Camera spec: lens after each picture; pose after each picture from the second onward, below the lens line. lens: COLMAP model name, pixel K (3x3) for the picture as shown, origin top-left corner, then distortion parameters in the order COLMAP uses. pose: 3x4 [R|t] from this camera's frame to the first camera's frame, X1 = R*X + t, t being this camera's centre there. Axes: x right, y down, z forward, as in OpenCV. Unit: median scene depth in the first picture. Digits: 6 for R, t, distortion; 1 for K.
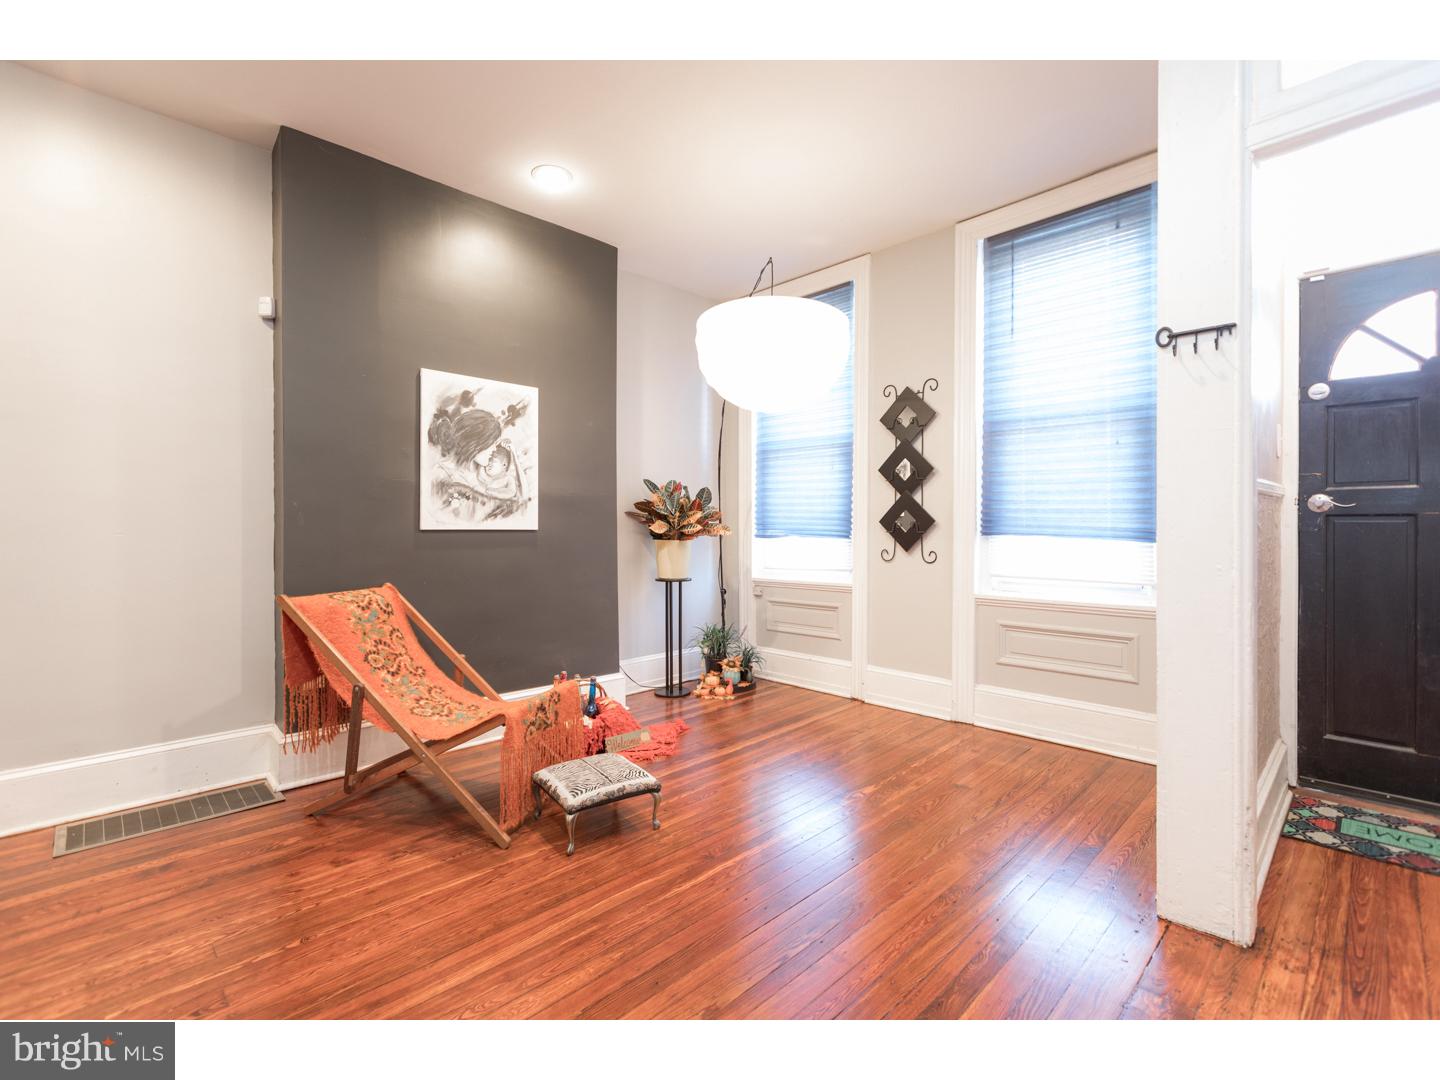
lens RADIAL K [[647.3, 0, 709.0], [0, 647.3, 527.7], [0, 0, 1]] dist [0.006299, 0.001662]
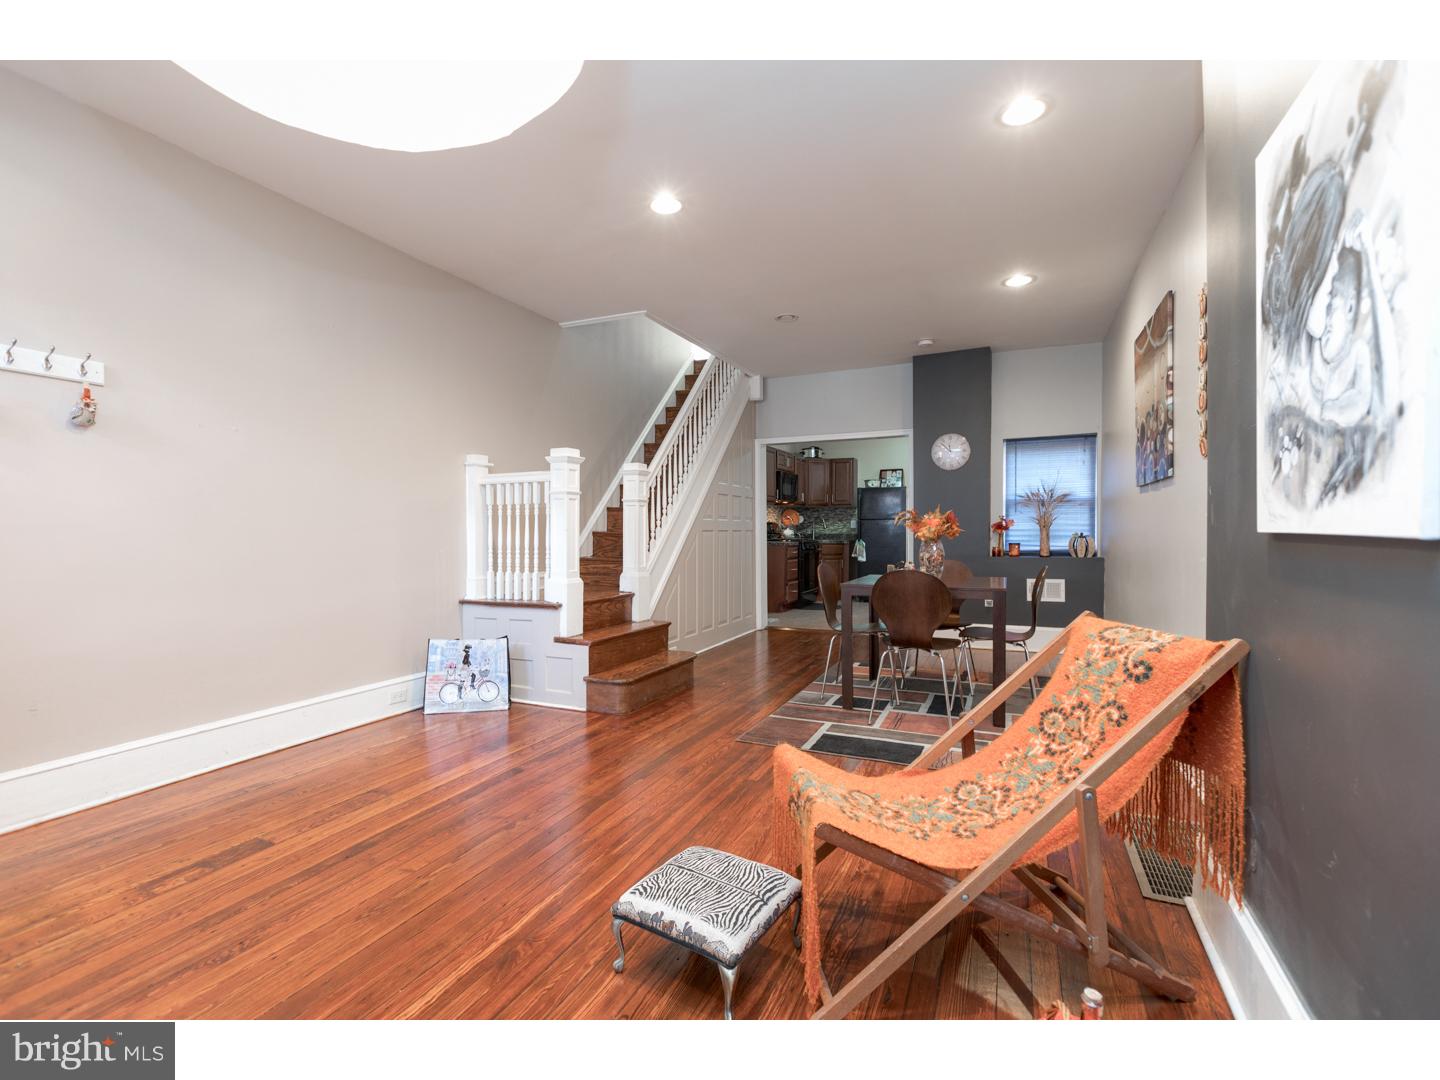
lens RADIAL K [[647.3, 0, 719.3], [0, 647.3, 538.4], [0, 0, 1]] dist [0.006299, 0.001662]
pose [[-0.927667, 0.010844, -0.373251, 0.053030], [0.005111, 0.999853, 0.016344, -0.002049], [0.373373, 0.013254, -0.927587, 1.226490]]
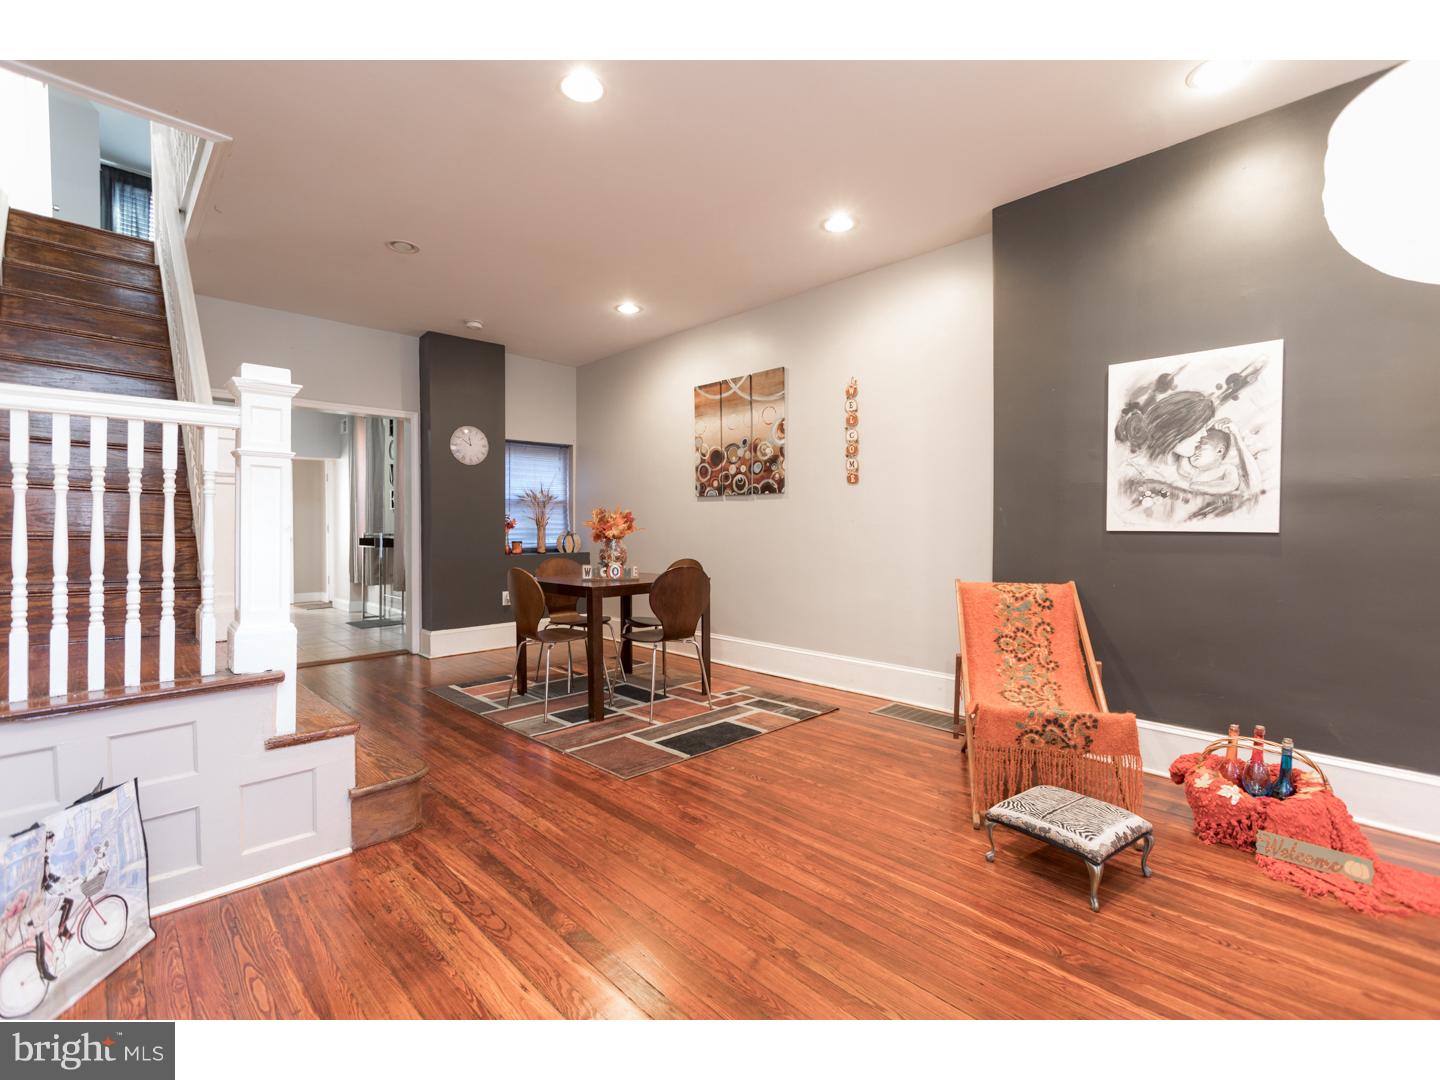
lens RADIAL K [[647.3, 0, 723.6], [0, 647.3, 537.9], [0, 0, 1]] dist [0.006299, 0.001662]
pose [[0.012758, 0.020287, -0.999713, 0.513214], [-0.002567, 0.999792, 0.020255, -0.004423], [0.999915, 0.002308, 0.012807, 0.392834]]
